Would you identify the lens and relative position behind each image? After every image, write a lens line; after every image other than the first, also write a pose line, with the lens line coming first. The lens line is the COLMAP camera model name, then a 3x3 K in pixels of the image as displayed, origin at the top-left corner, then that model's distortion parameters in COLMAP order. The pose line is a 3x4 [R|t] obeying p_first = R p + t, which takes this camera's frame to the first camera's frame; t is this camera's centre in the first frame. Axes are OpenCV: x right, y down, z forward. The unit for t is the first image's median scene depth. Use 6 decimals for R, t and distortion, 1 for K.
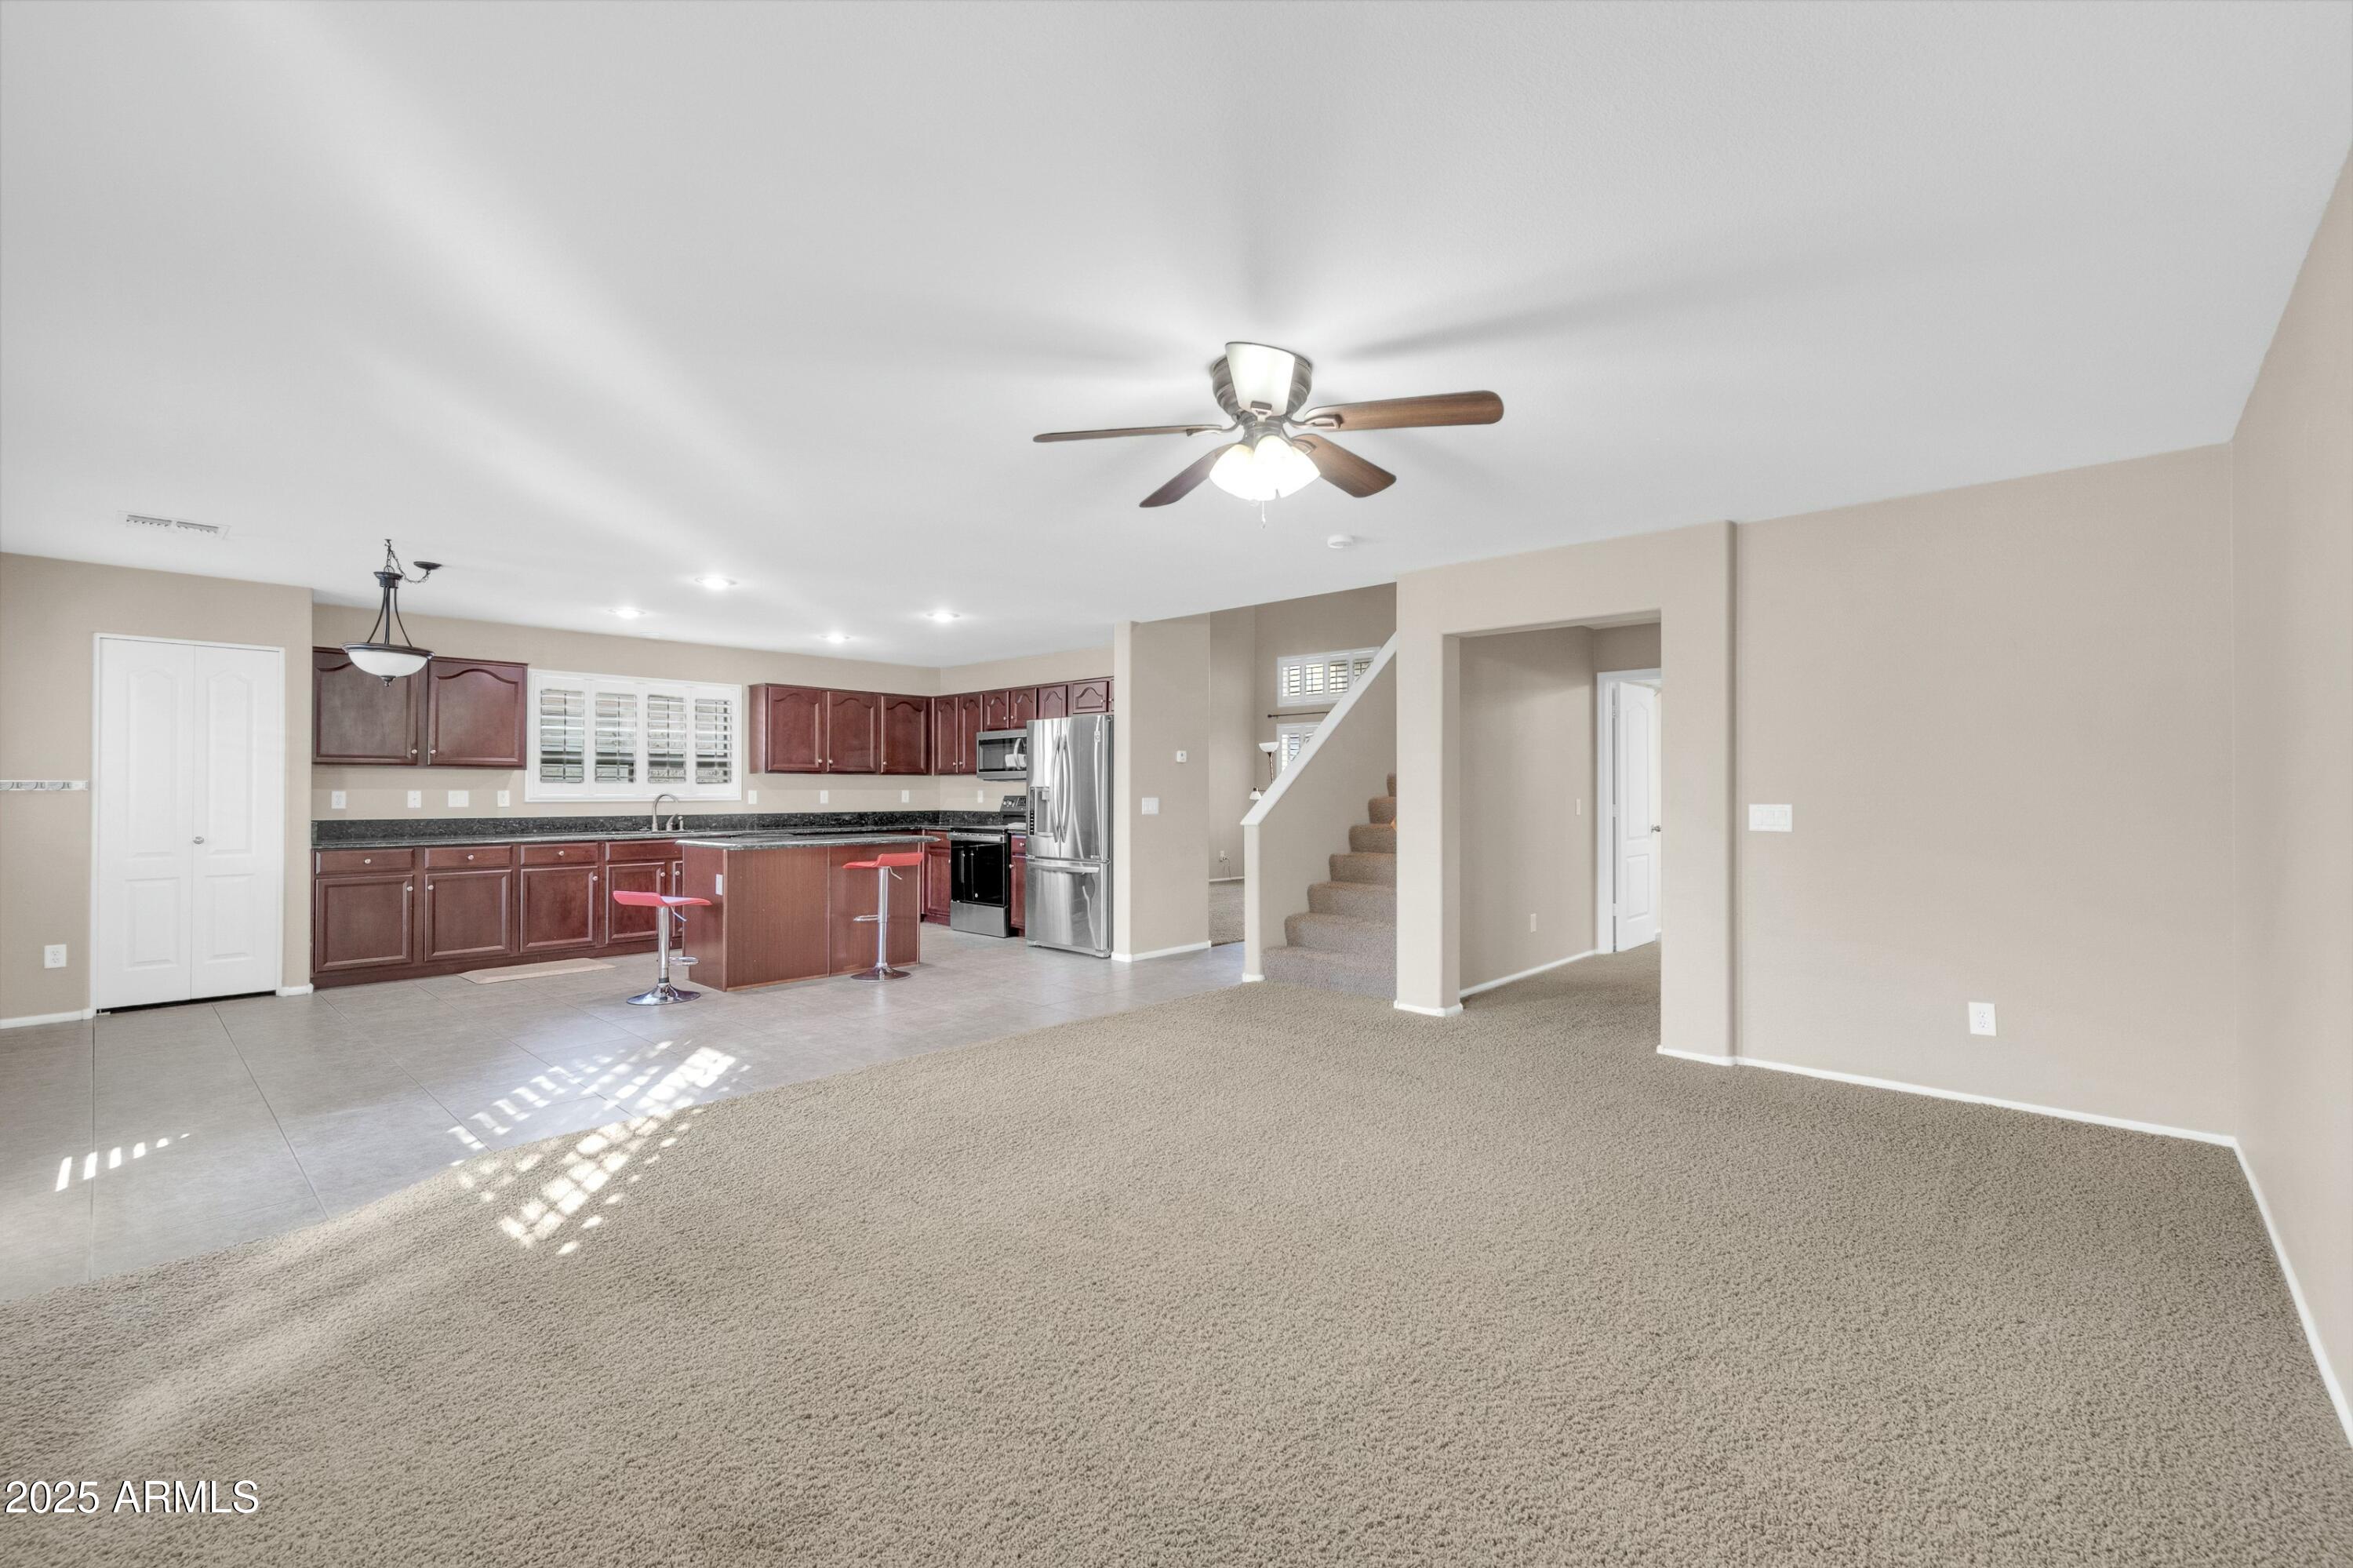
lens RADIAL K [[996.2, 0, 1176.5], [0, 996.2, 784.0], [0, 0, 1]] dist [0.000165, 0.000271]
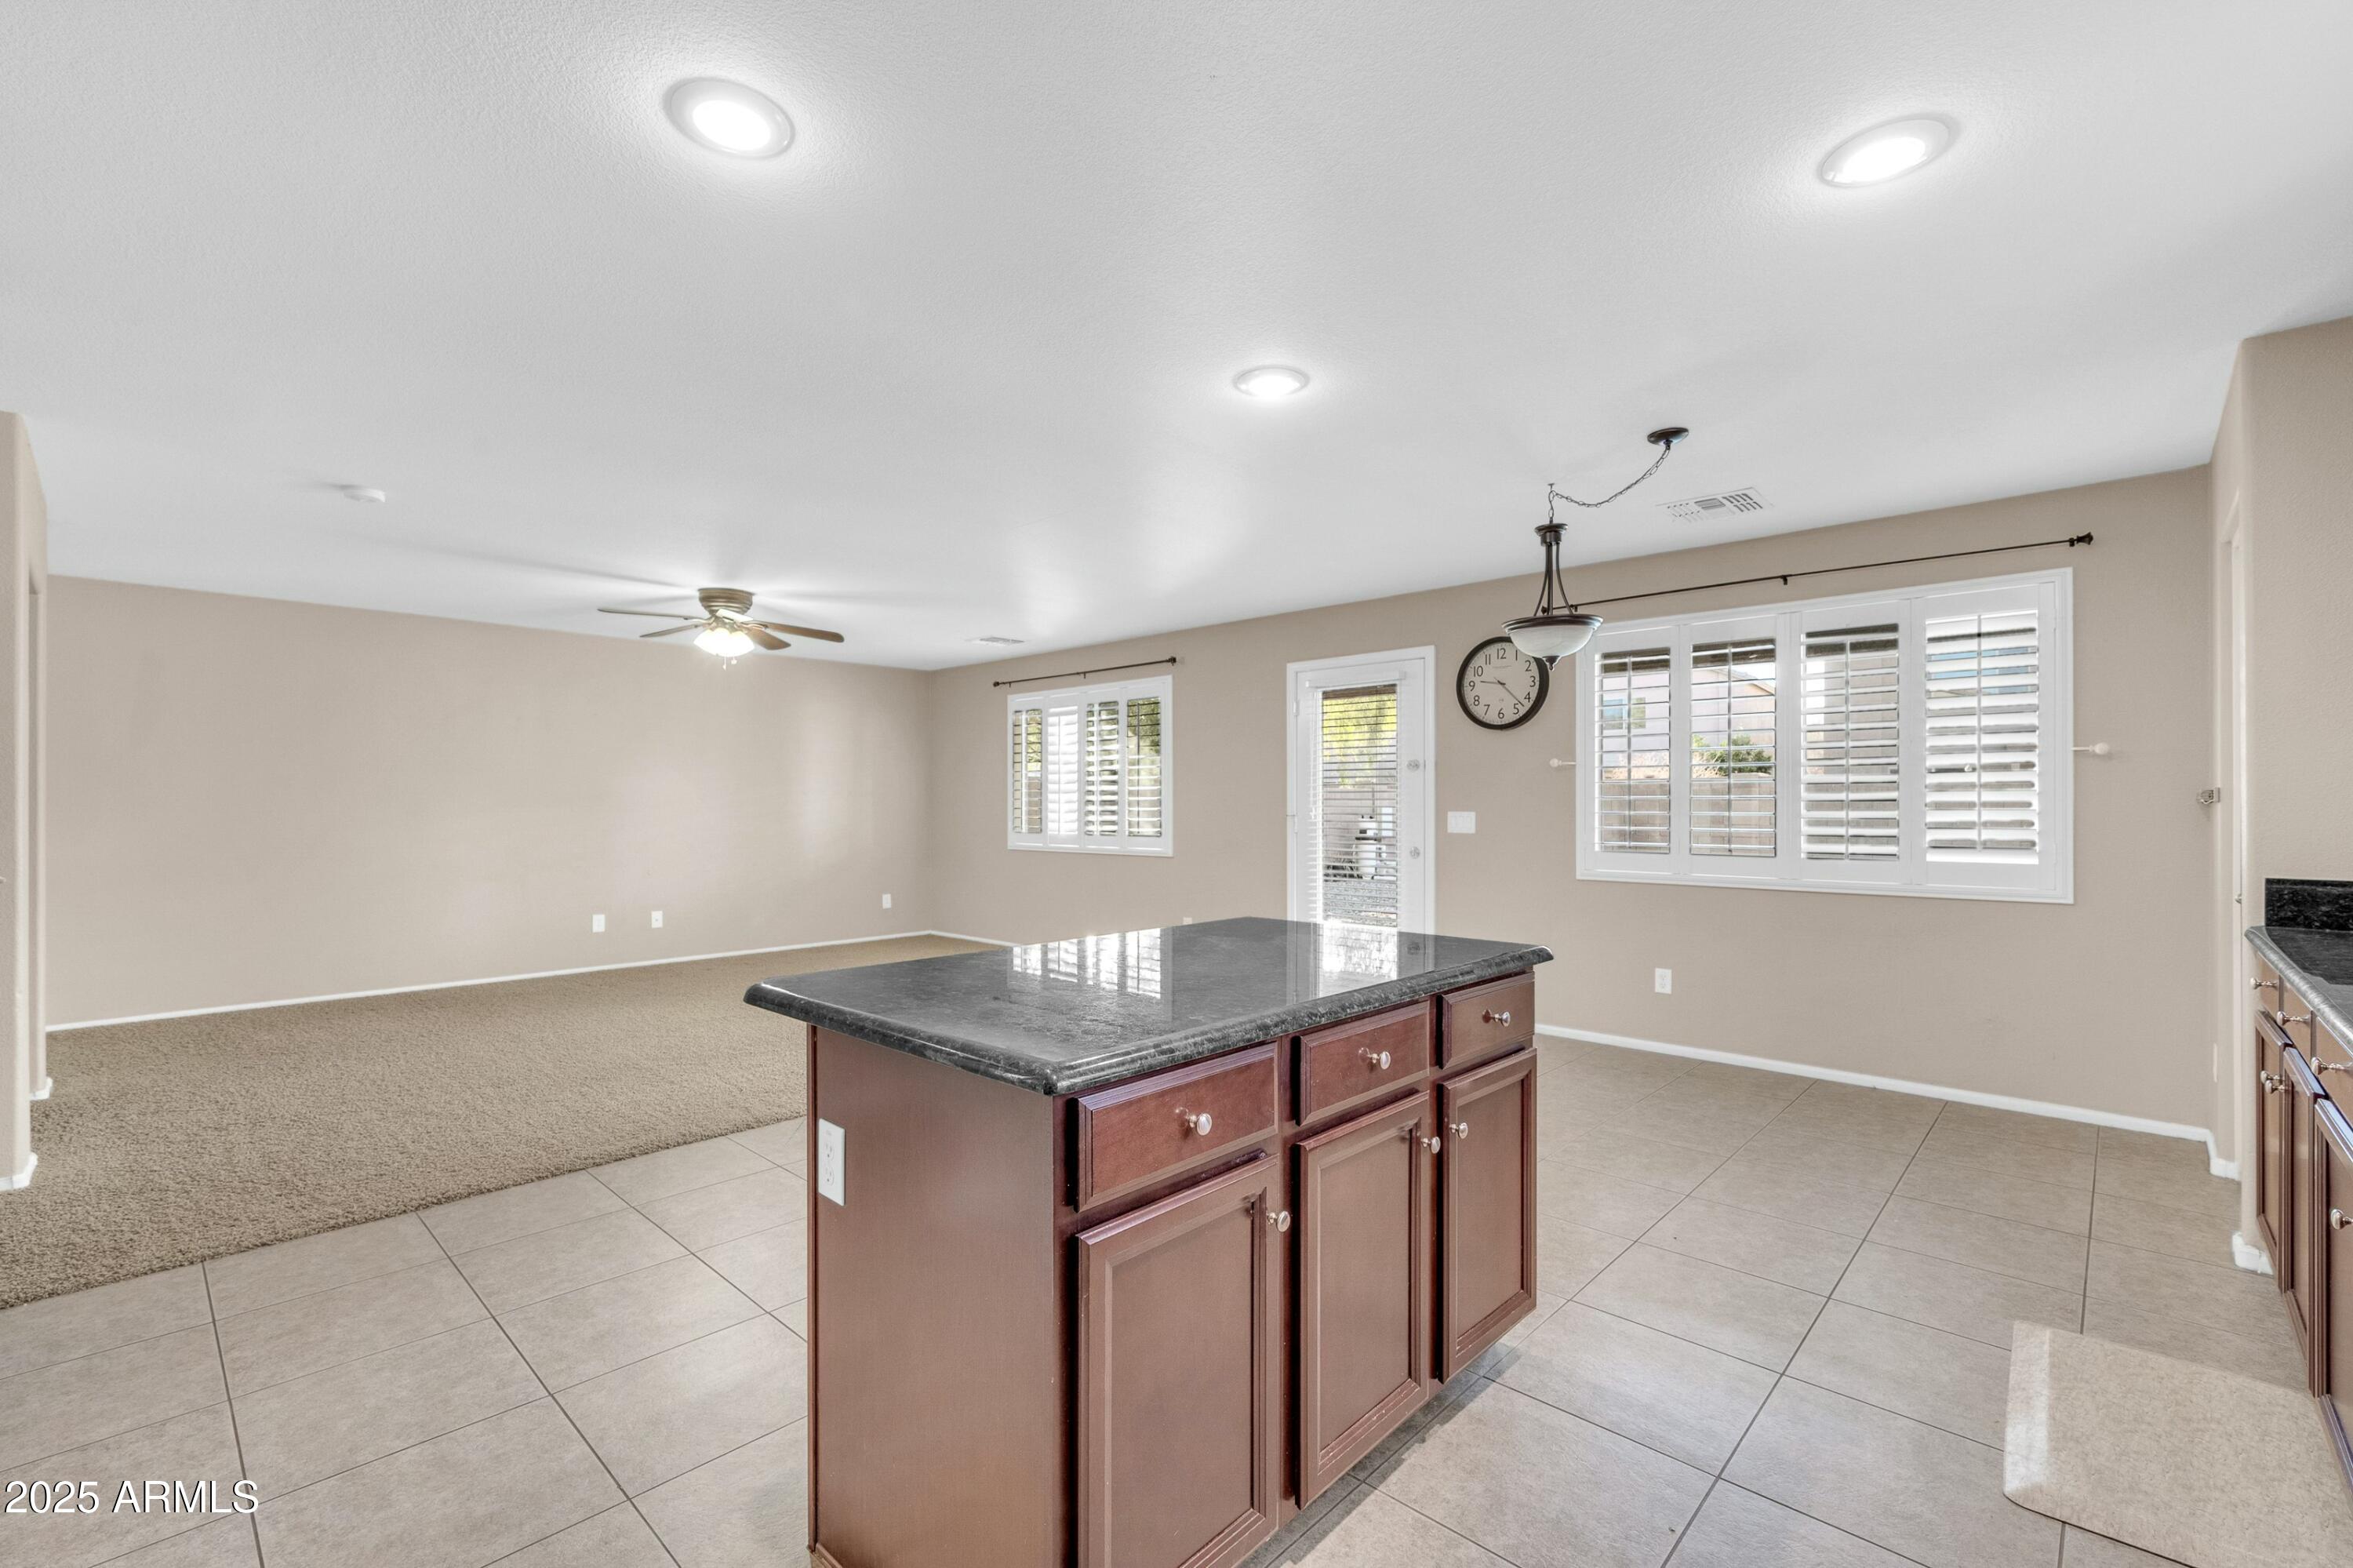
lens RADIAL K [[1004.5, 0, 1177.7], [0, 1004.5, 801.5], [0, 0, 1]] dist [0.000194, -0.000310]
pose [[-0.999938, -0.003402, 0.010629, -0.344836], [-0.003490, 0.999959, -0.008318, 0.008729], [-0.010600, -0.008354, -0.999909, 1.229606]]
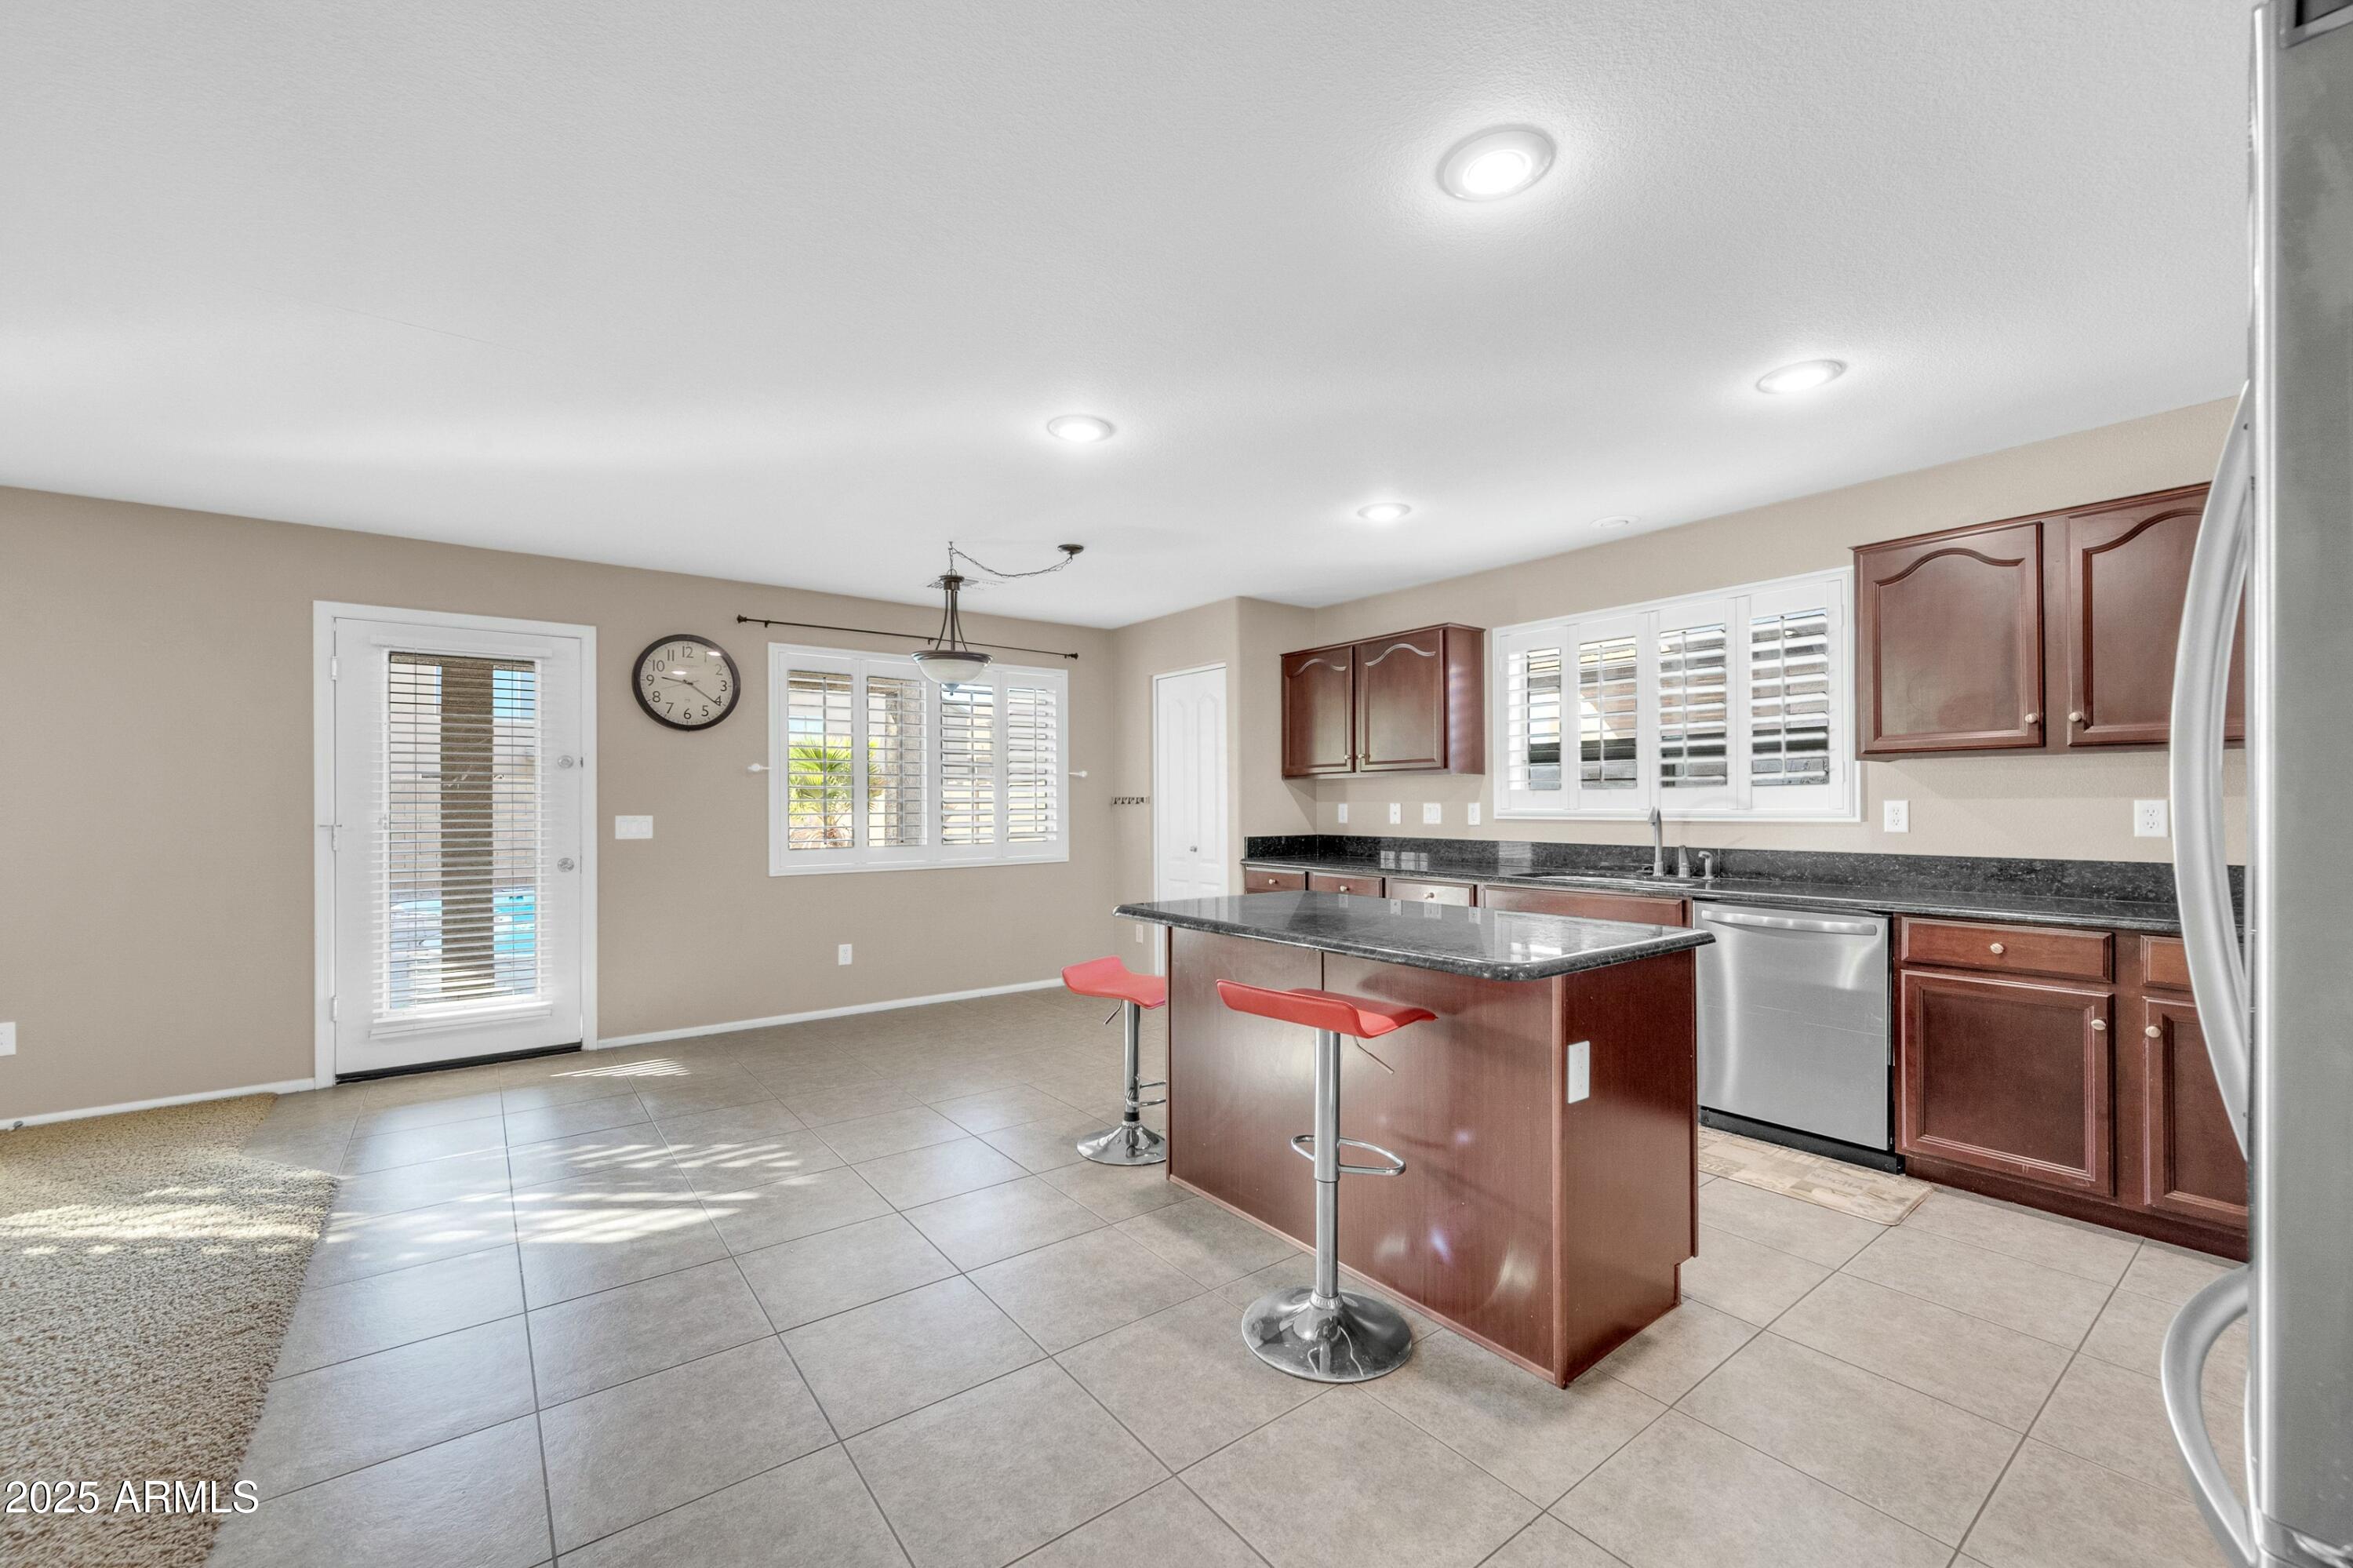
lens RADIAL K [[933.4, 0, 1166.9], [0, 933.4, 792.0], [0, 0, 1]] dist [-0.001417, 0.000031]
pose [[-0.178322, -0.013724, -0.983877, 0.035833], [0.010608, 0.999818, -0.015869, 0.007175], [0.983915, -0.013267, -0.178143, 0.931427]]
